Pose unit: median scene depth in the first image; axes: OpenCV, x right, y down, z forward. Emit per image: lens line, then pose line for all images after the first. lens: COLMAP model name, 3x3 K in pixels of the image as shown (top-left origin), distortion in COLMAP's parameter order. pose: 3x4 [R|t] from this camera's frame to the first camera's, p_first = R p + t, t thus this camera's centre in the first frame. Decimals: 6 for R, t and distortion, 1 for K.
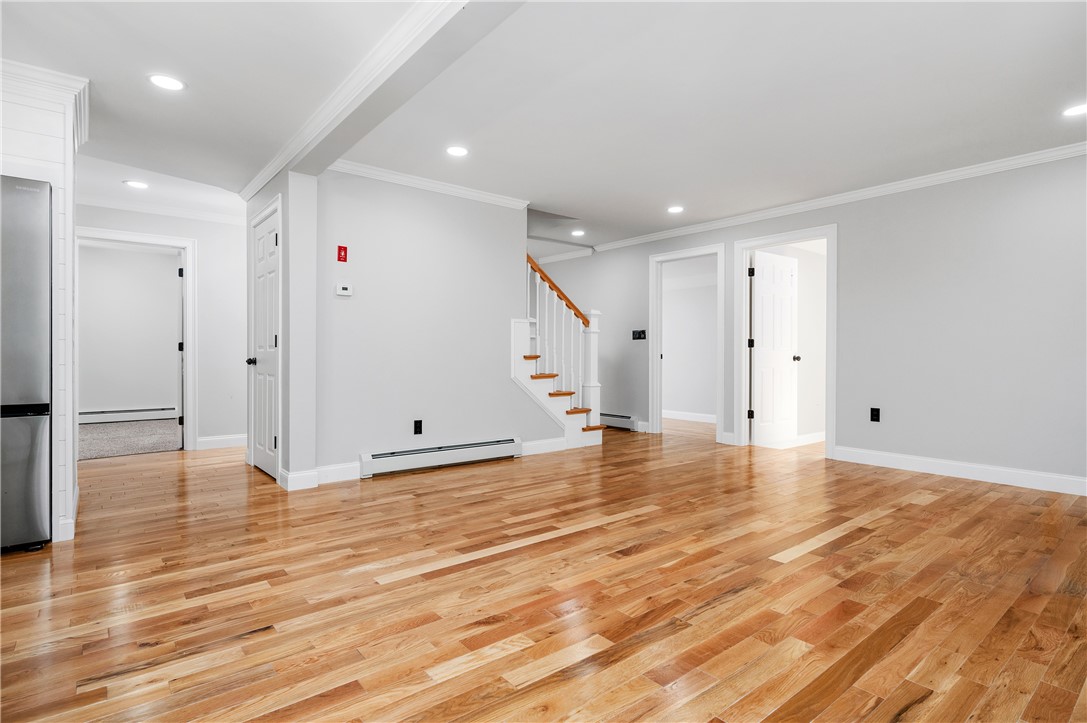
lens RADIAL K [[539.9, 0, 536.3], [0, 539.9, 354.1], [0, 0, 1]] dist [0.000932, 0.000118]
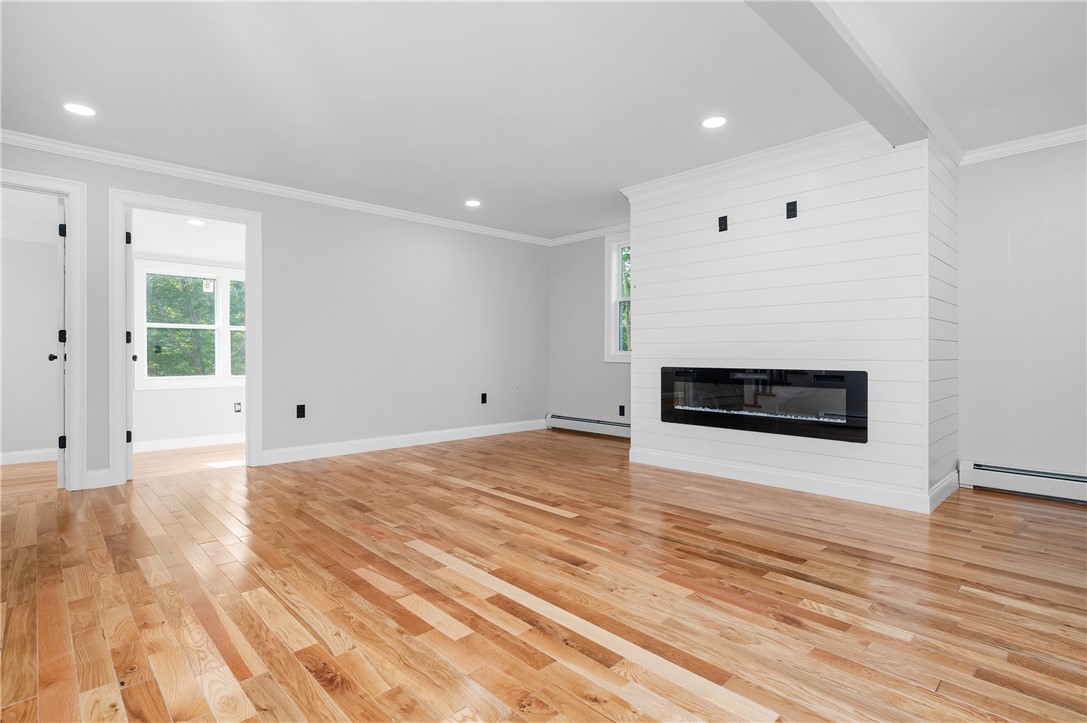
lens RADIAL K [[539.9, 0, 536.3], [0, 539.9, 354.1], [0, 0, 1]] dist [0.000932, 0.000118]
pose [[-0.071955, -0.005283, 0.997394, -0.766813], [0.001147, 0.999985, 0.005380, -0.001302], [-0.997407, 0.001531, -0.071948, 1.134561]]
